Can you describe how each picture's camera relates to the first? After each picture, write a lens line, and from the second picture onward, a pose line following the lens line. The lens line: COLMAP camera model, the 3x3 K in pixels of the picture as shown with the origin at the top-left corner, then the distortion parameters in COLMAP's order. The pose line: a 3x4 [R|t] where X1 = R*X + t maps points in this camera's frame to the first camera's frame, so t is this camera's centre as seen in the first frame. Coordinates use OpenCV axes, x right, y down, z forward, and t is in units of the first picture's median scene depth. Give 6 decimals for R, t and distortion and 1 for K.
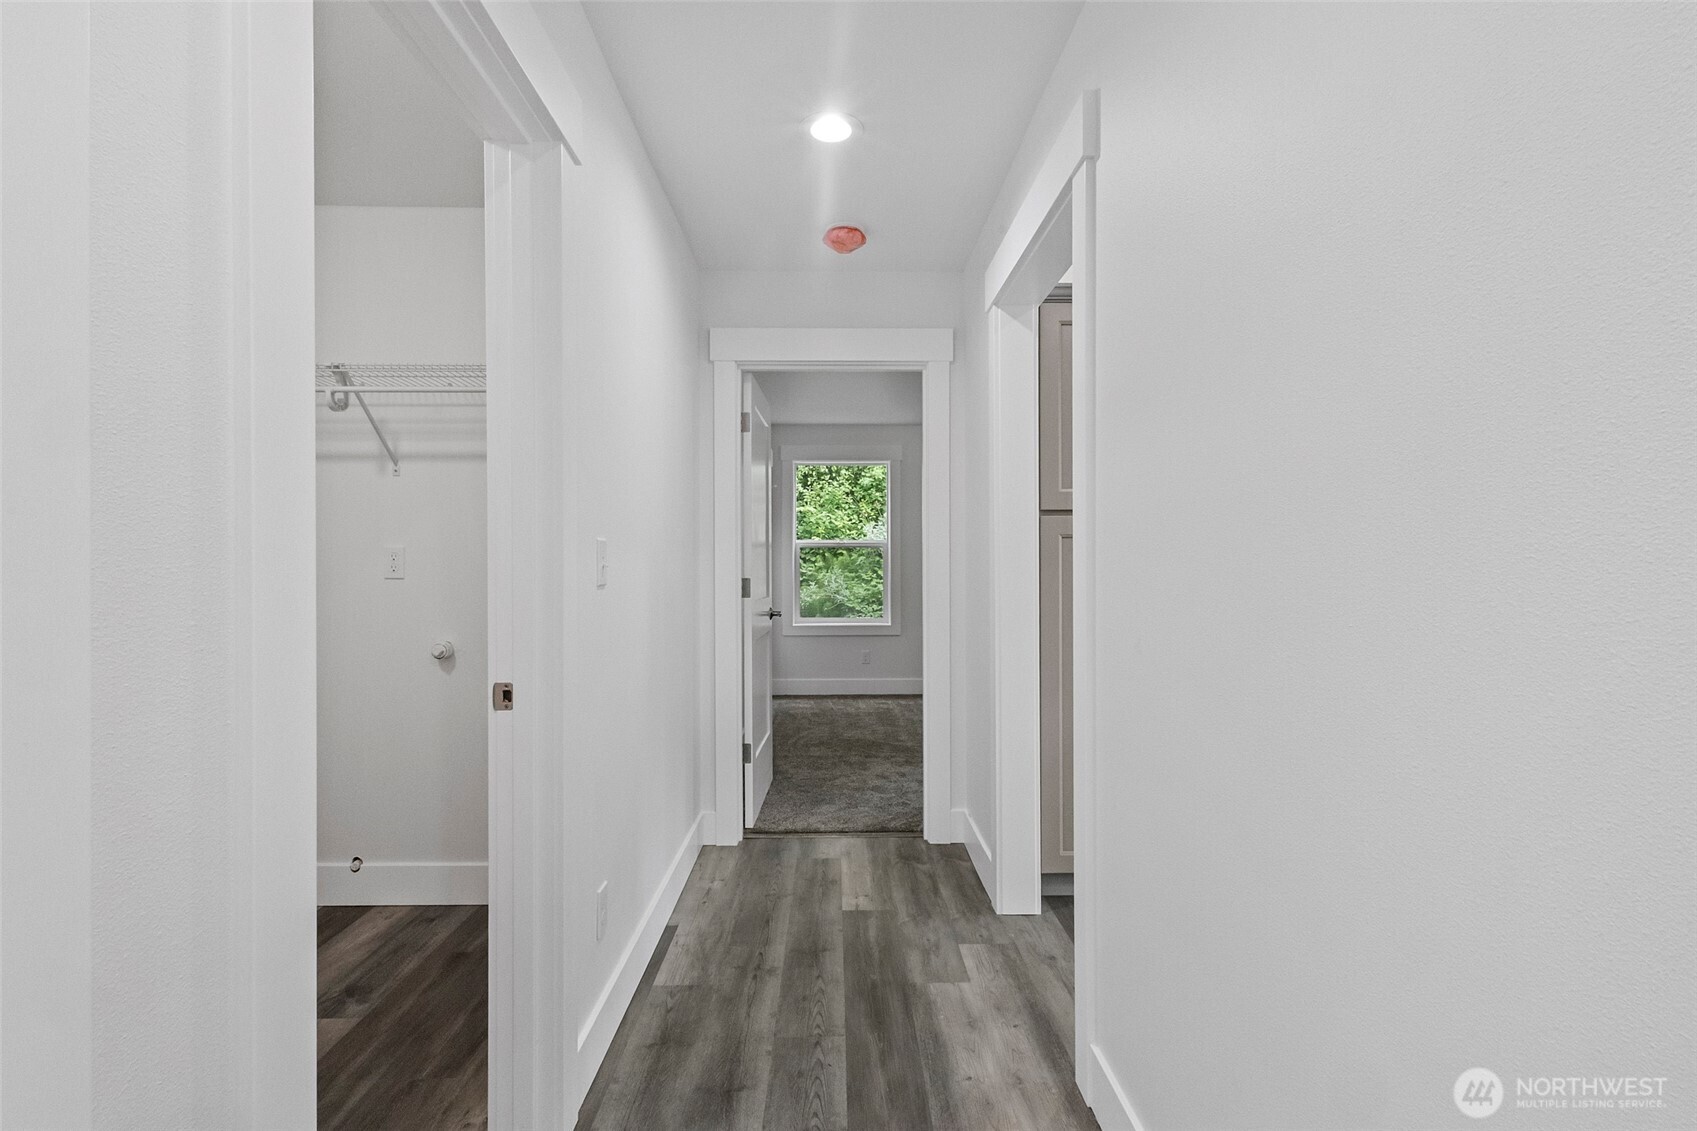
lens RADIAL K [[786.8, 0, 845.0], [0, 786.8, 566.1], [0, 0, 1]] dist [0.014915, -0.002973]
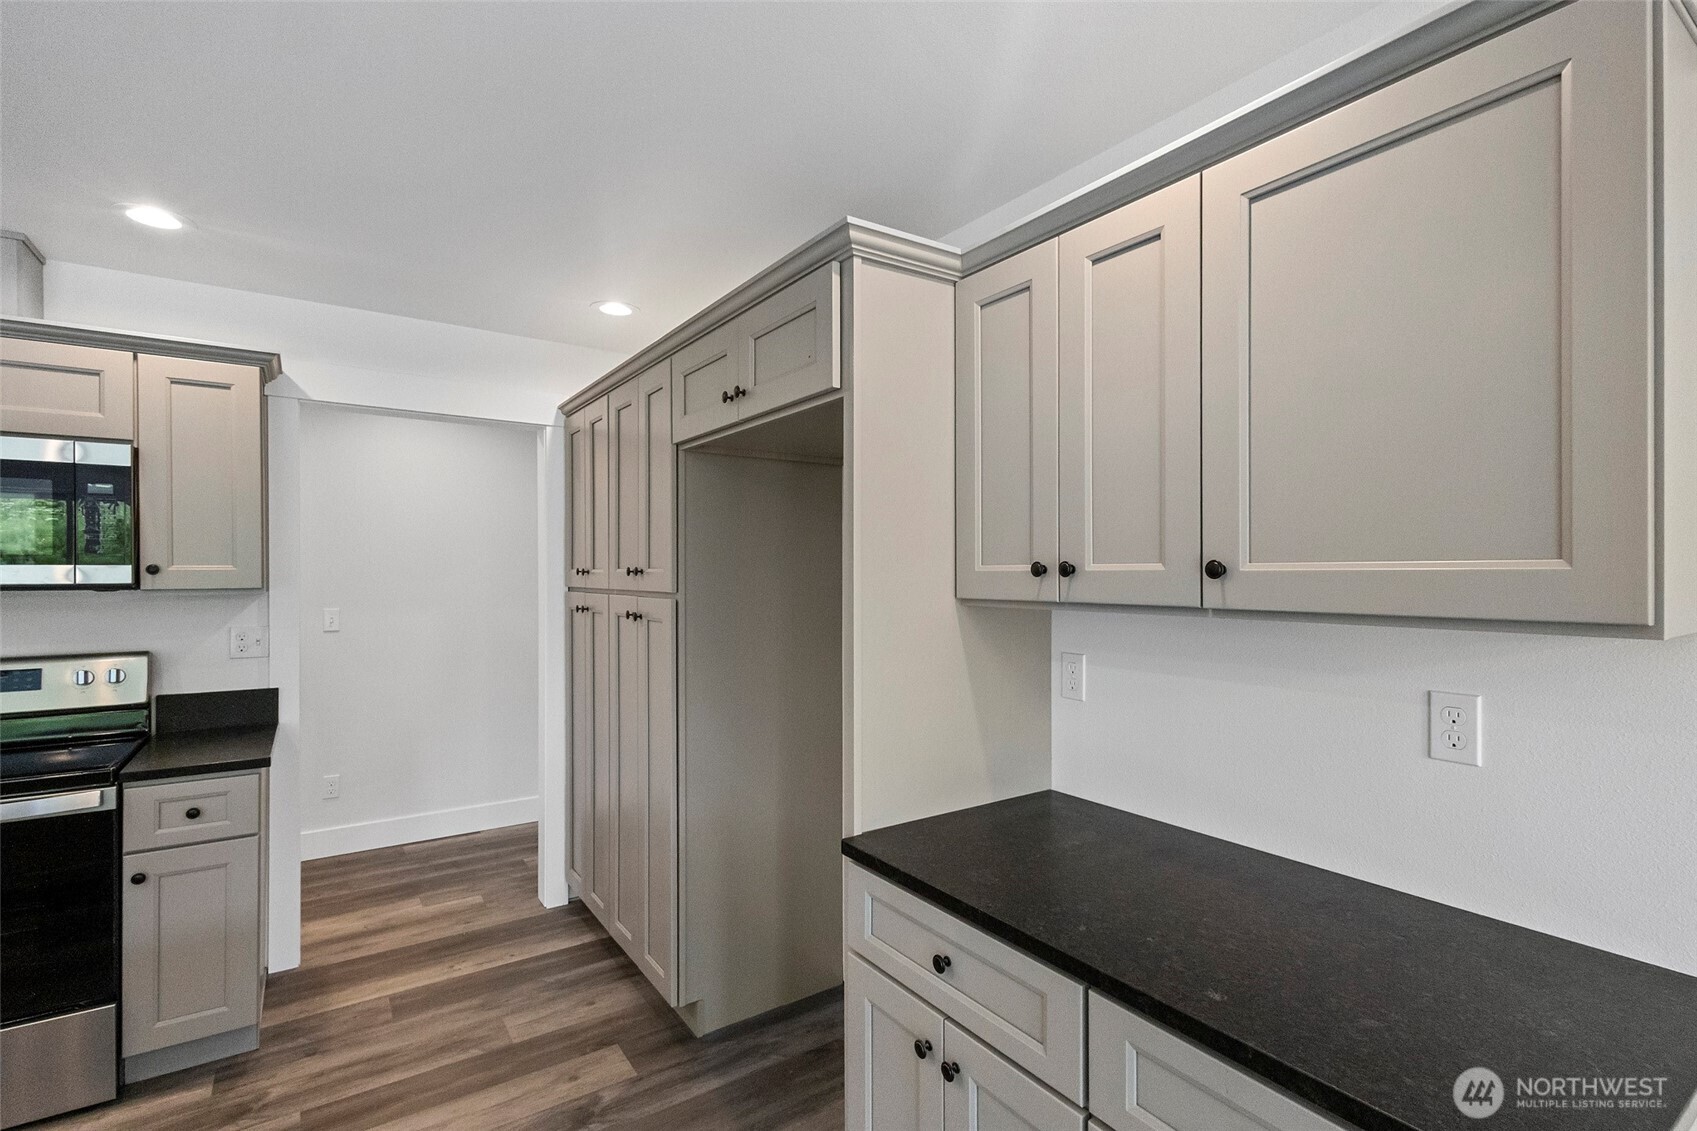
lens RADIAL K [[786.8, 0, 839.7], [0, 786.8, 569.9], [0, 0, 1]] dist [0.014915, -0.002973]
pose [[0.542002, -0.001272, -0.840376, 1.727002], [0.002094, 0.999998, -0.000164, -0.104015], [0.840374, -0.001671, 0.542004, 0.795193]]
